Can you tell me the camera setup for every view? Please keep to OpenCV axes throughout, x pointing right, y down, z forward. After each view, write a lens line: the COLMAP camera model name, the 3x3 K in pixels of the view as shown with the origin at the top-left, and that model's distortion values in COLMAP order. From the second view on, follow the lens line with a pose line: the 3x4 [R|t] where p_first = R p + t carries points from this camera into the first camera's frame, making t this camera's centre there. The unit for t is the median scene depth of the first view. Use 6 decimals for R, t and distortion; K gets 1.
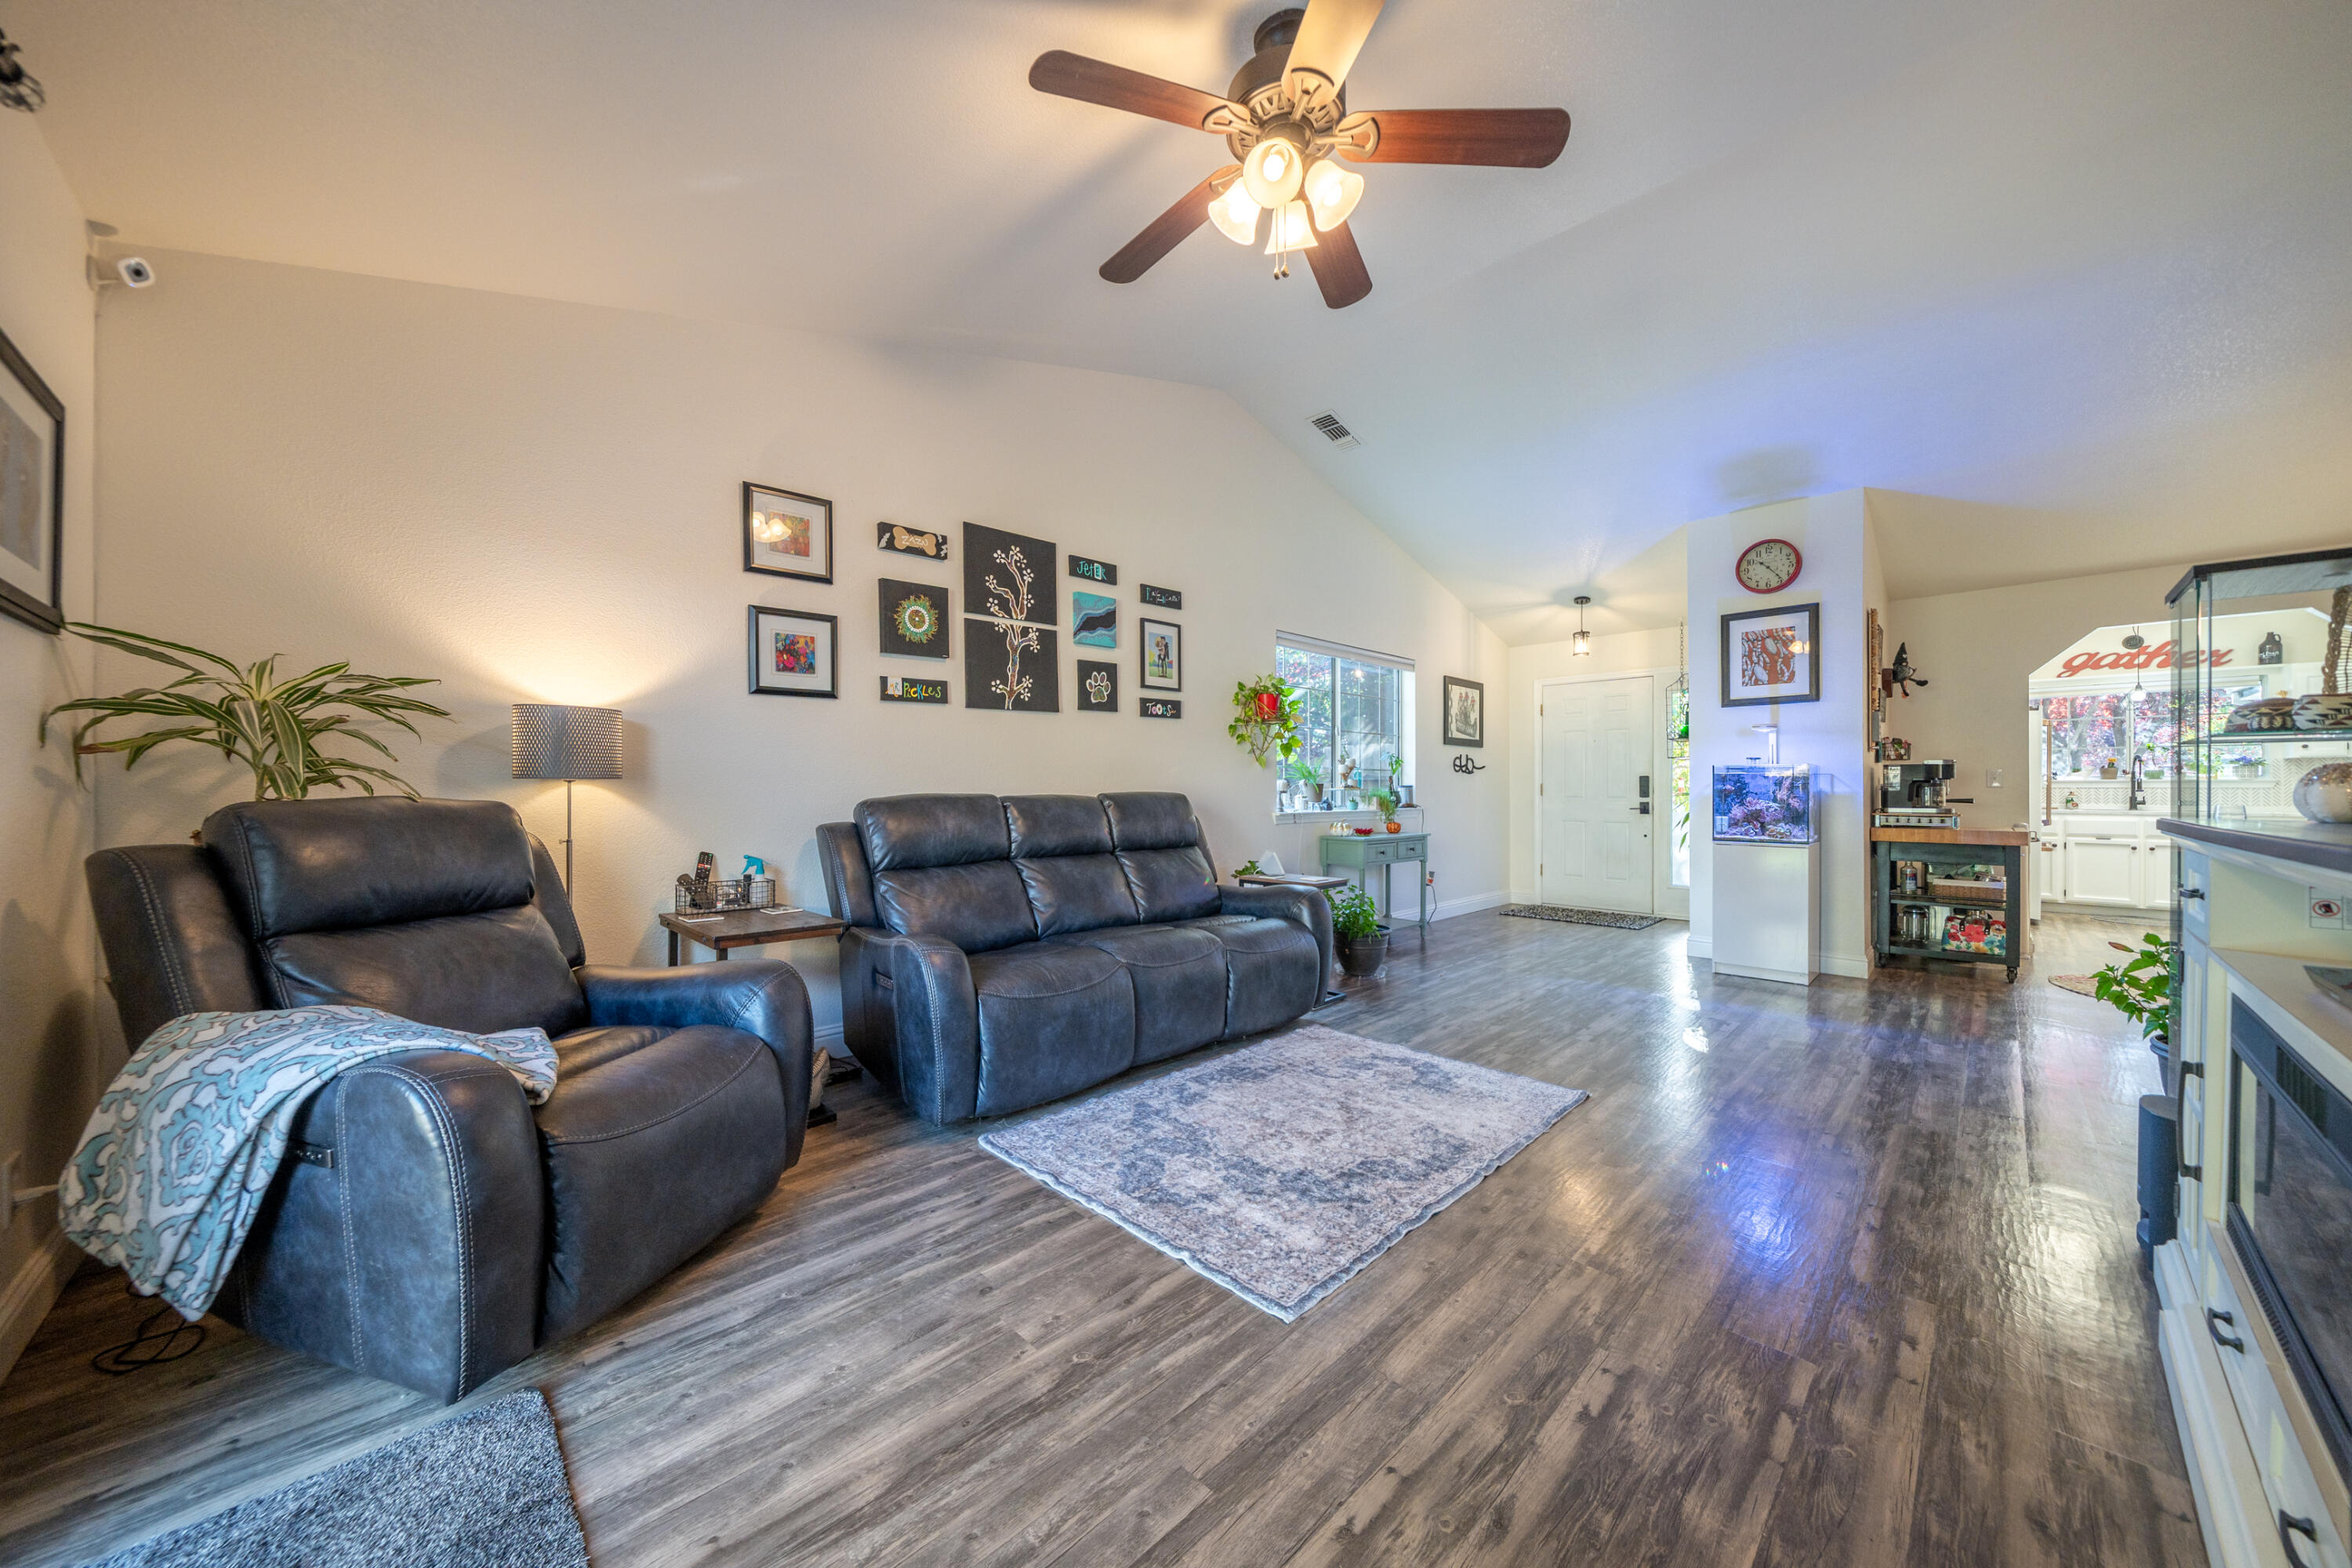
lens RADIAL K [[808.6, 0, 1183.9], [0, 808.6, 784.7], [0, 0, 1]] dist [0.000987, 0.000137]
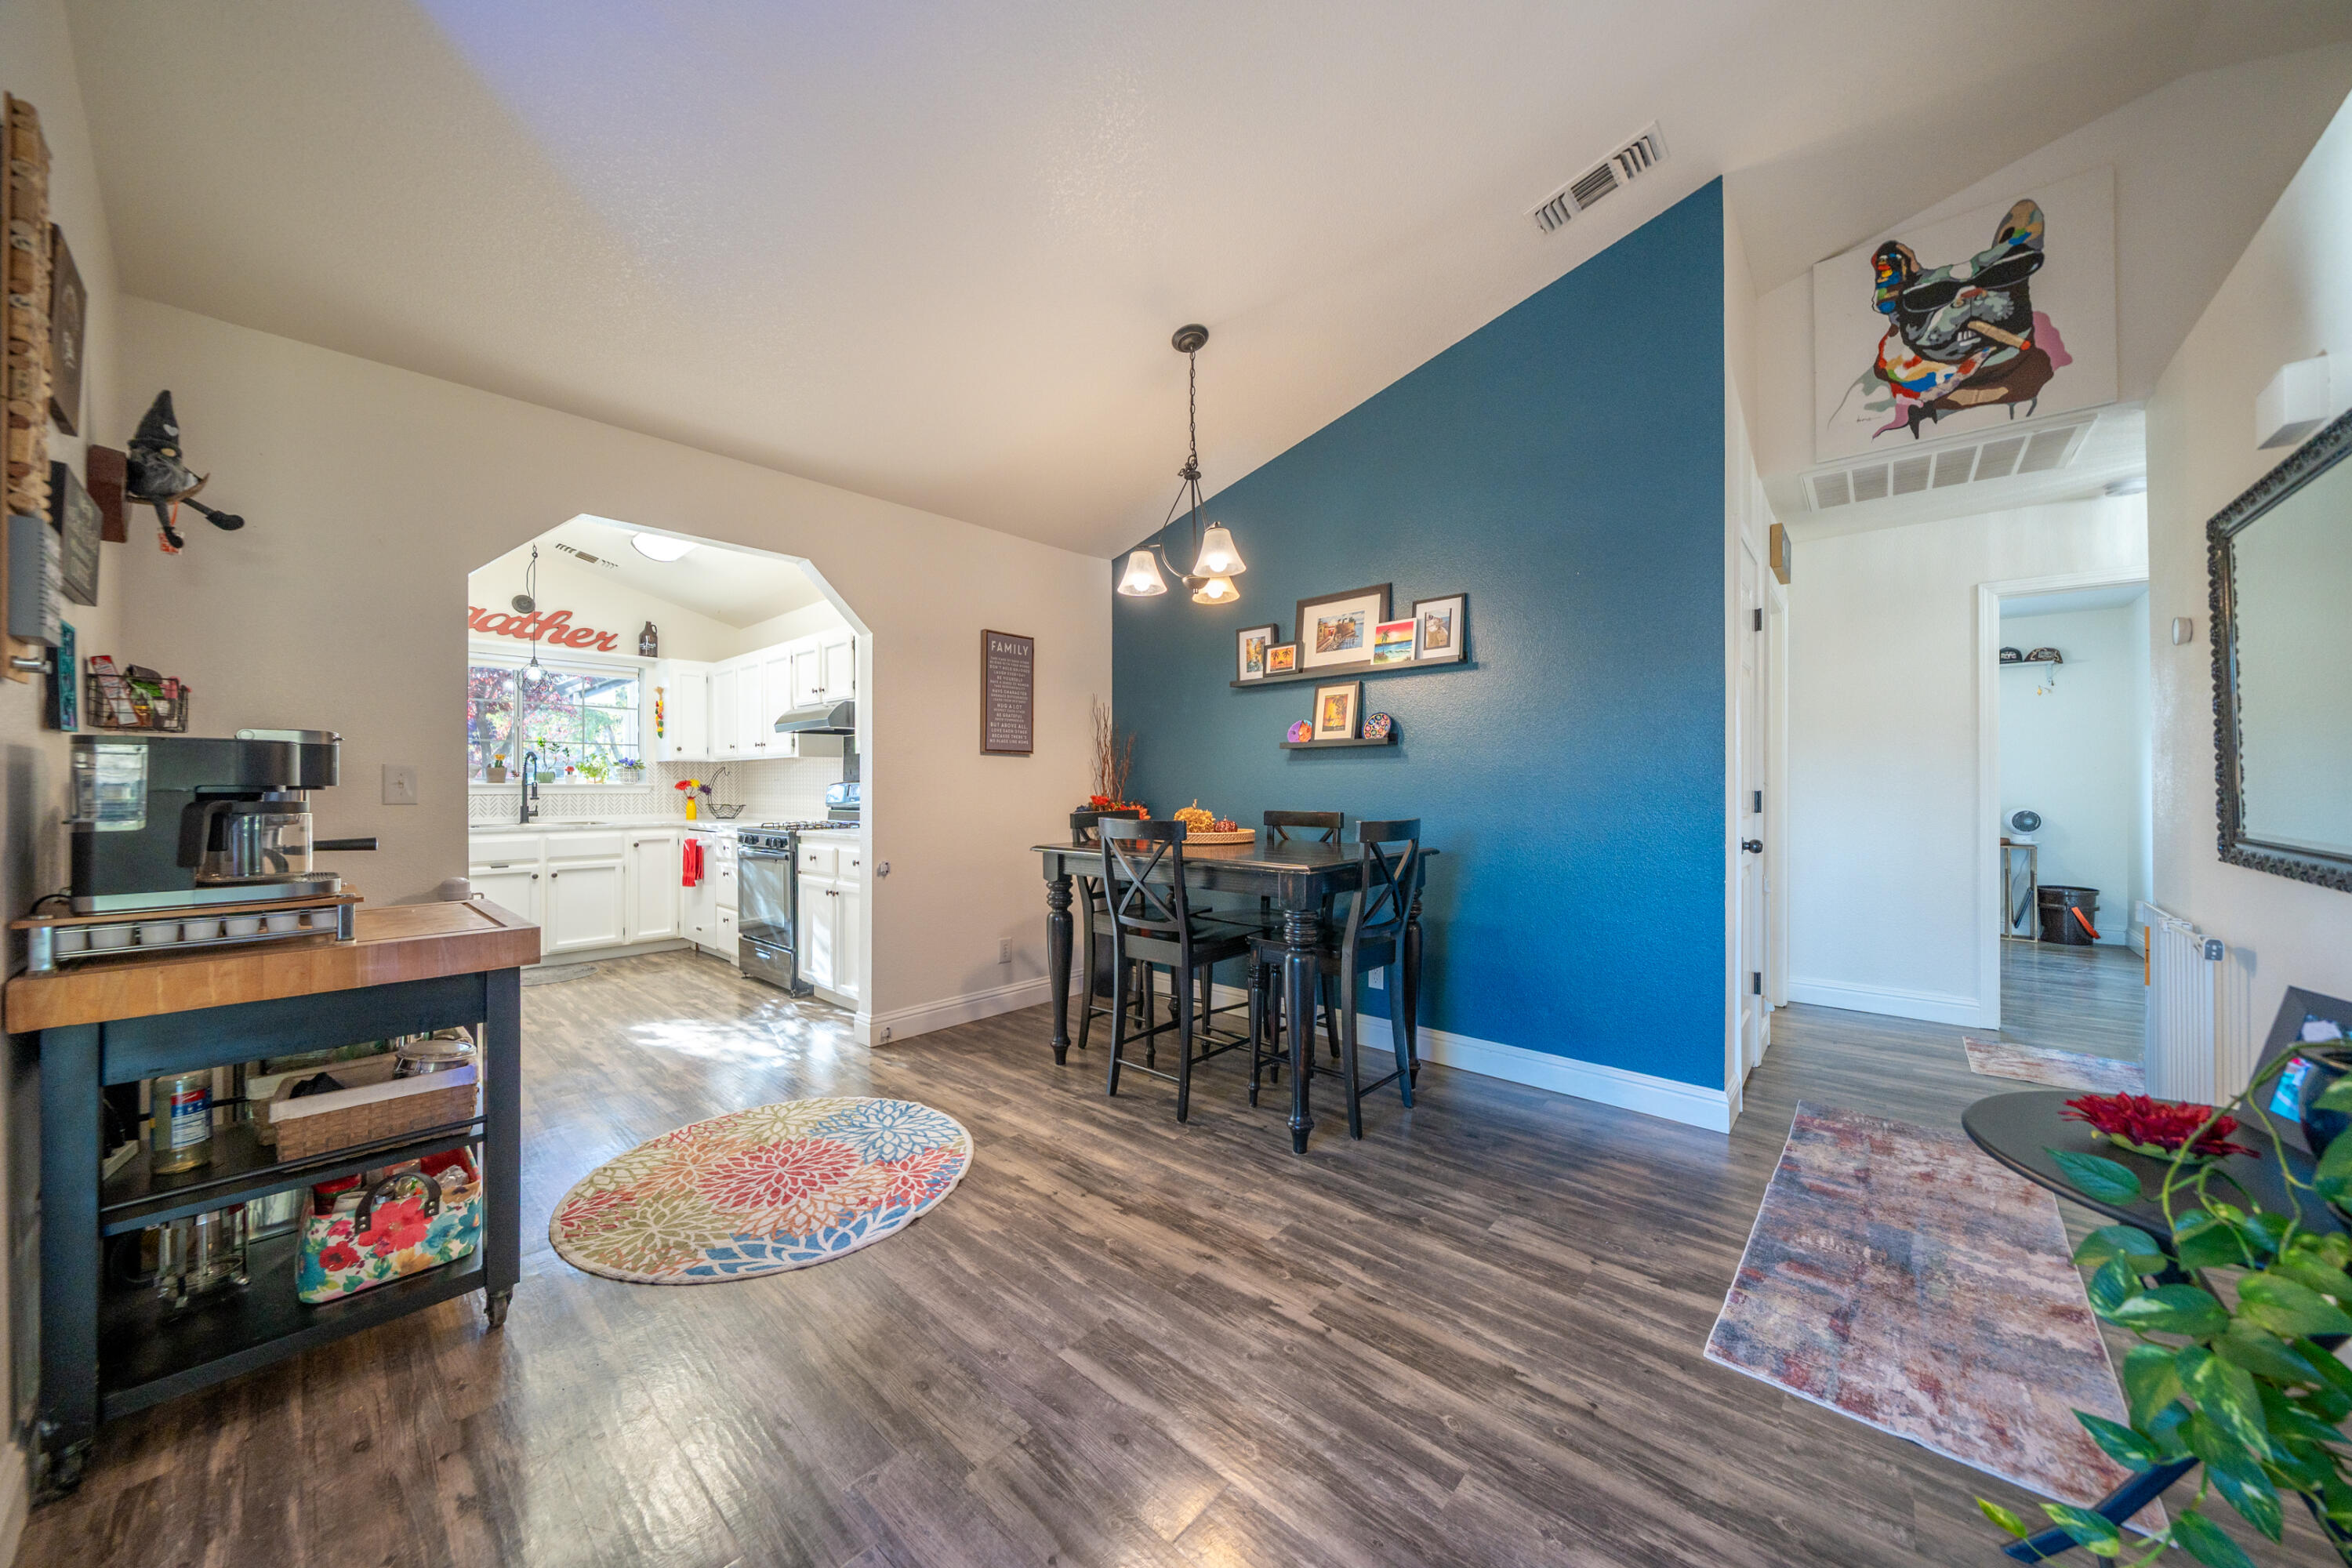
lens RADIAL K [[806.1, 0, 1176.0], [0, 806.1, 784.0], [0, 0, 1]] dist [-0.010498, 0.000091]
pose [[-0.055108, 0.000659, 0.998480, 0.526338], [0.000136, 1.000000, -0.000652, -0.007461], [-0.998480, 0.000100, -0.055108, 0.585930]]
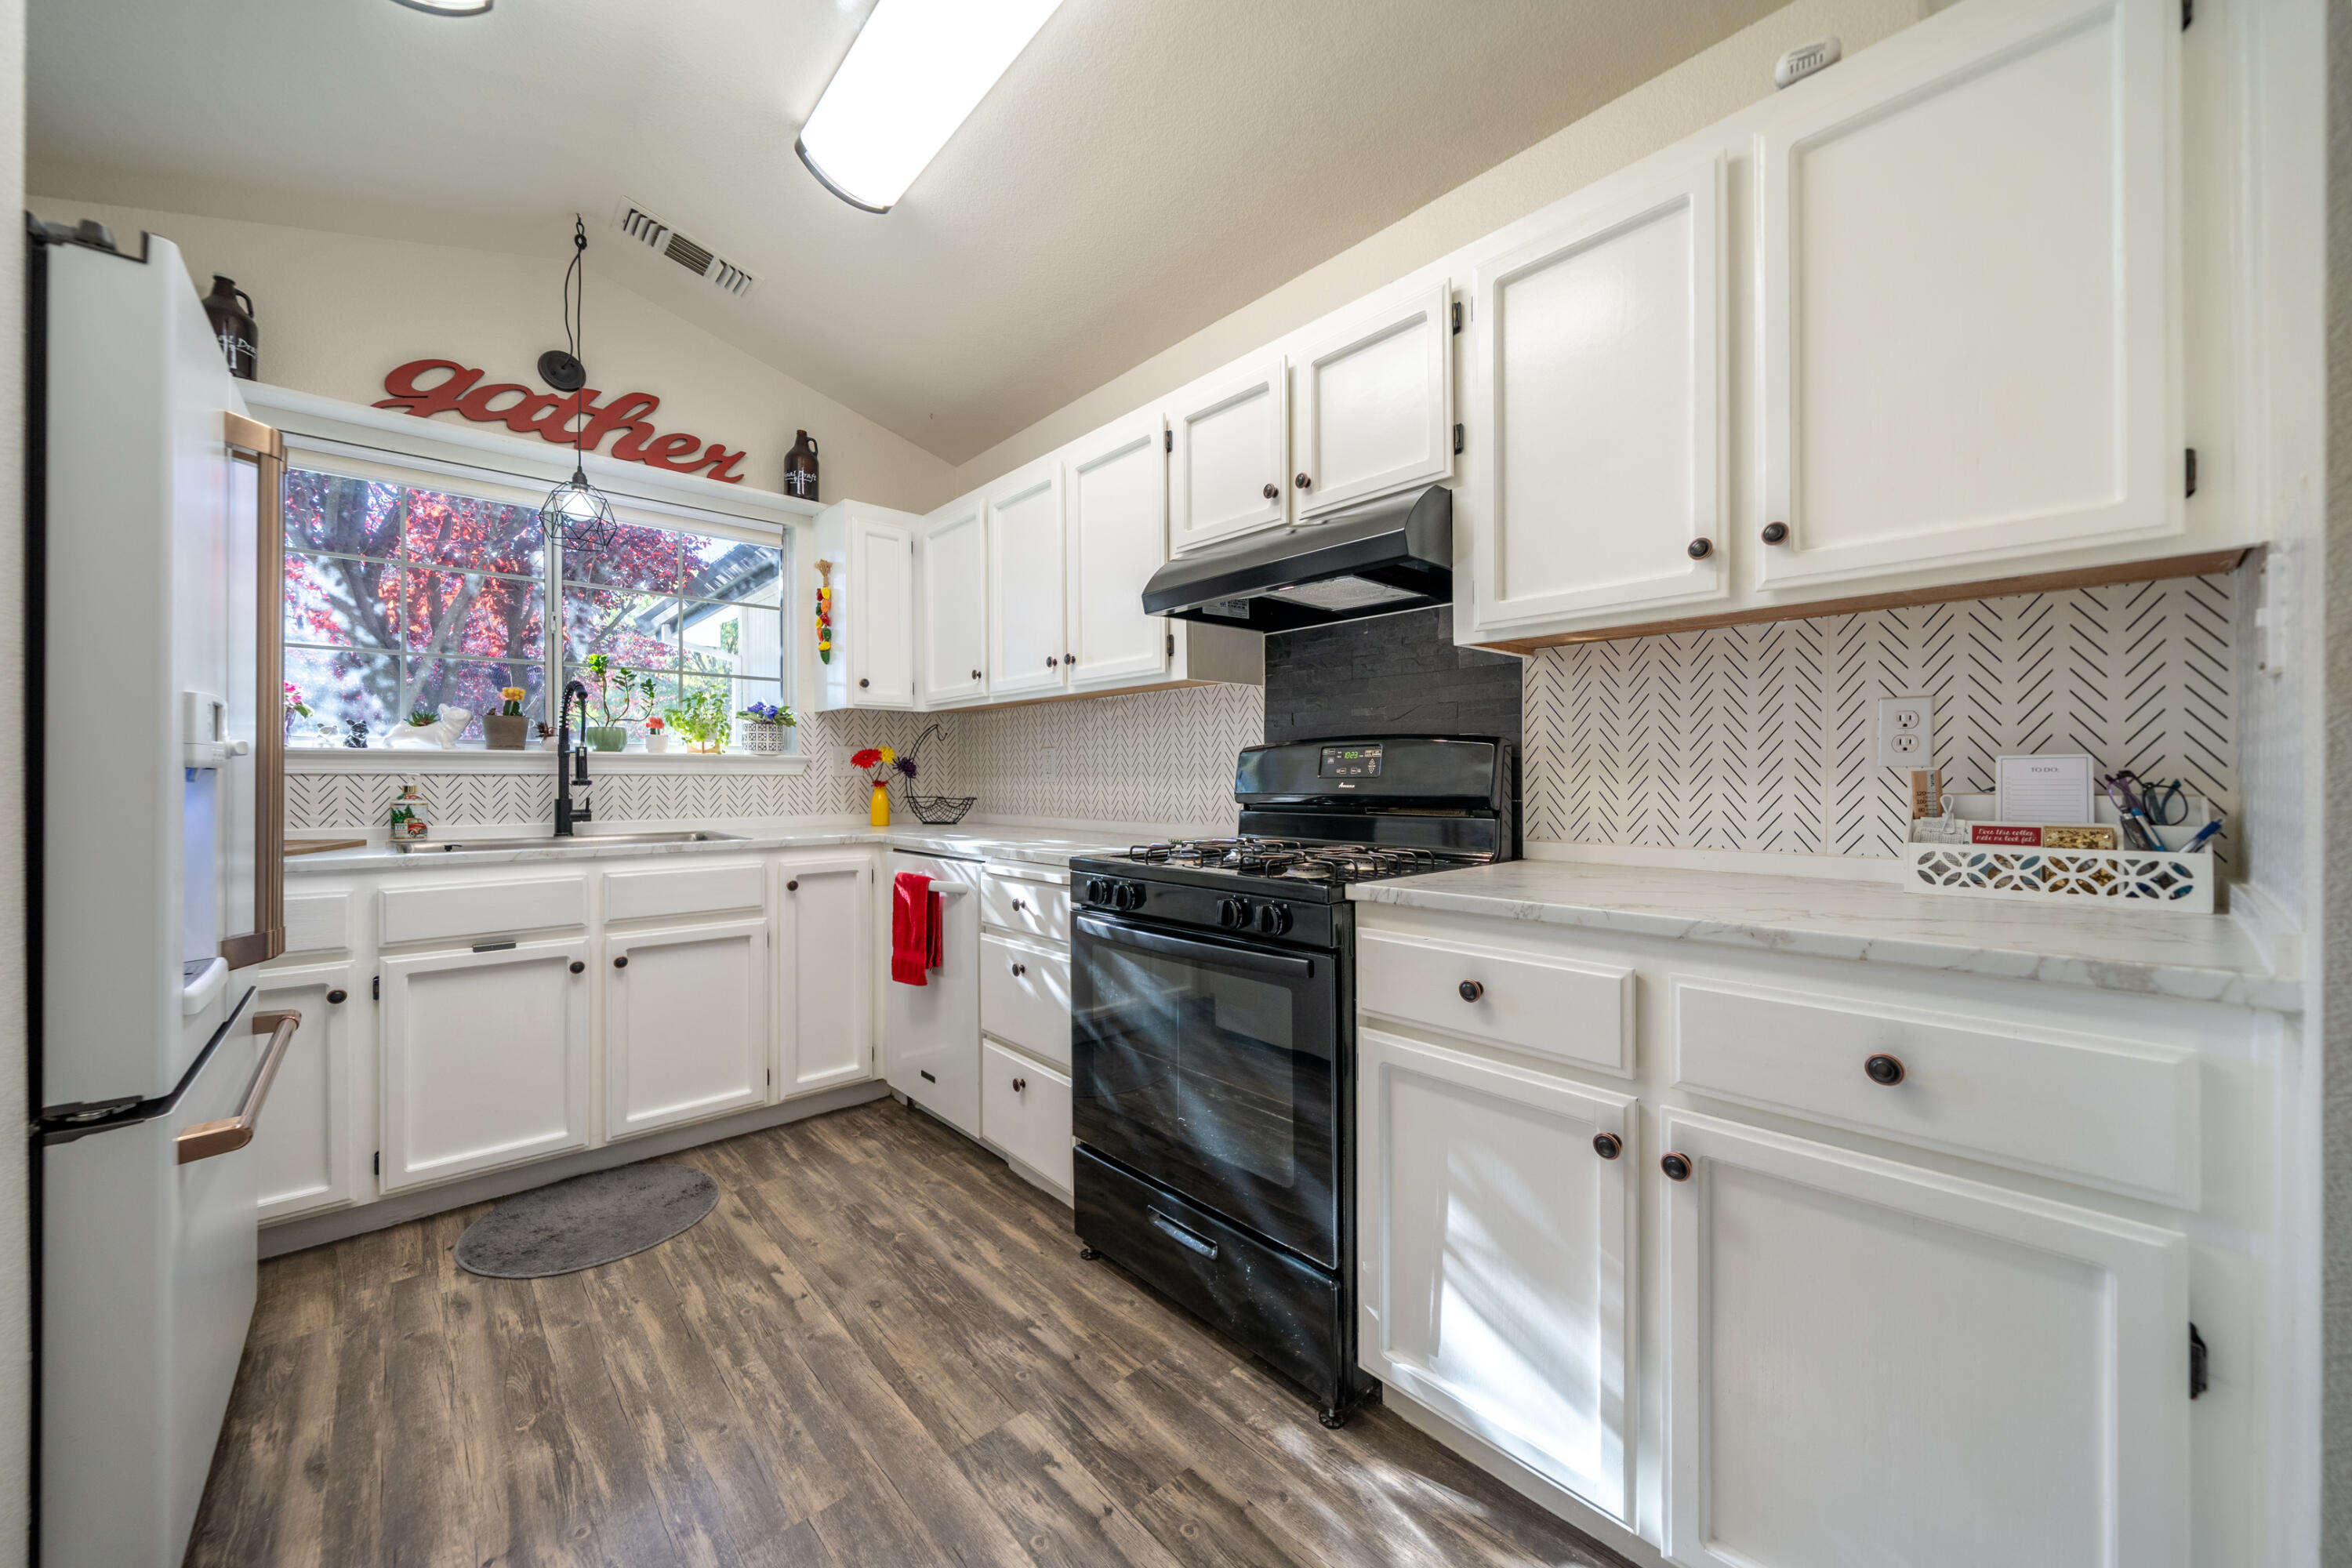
lens RADIAL K [[875.3, 0, 1174.8], [0, 875.3, 774.4], [0, 0, 1]] dist [0.001569, 0.000087]
pose [[0.053972, 0.004595, 0.998532, 1.097748], [0.002463, 0.999986, -0.004735, 0.008505], [-0.998539, 0.002715, 0.053960, 0.972634]]
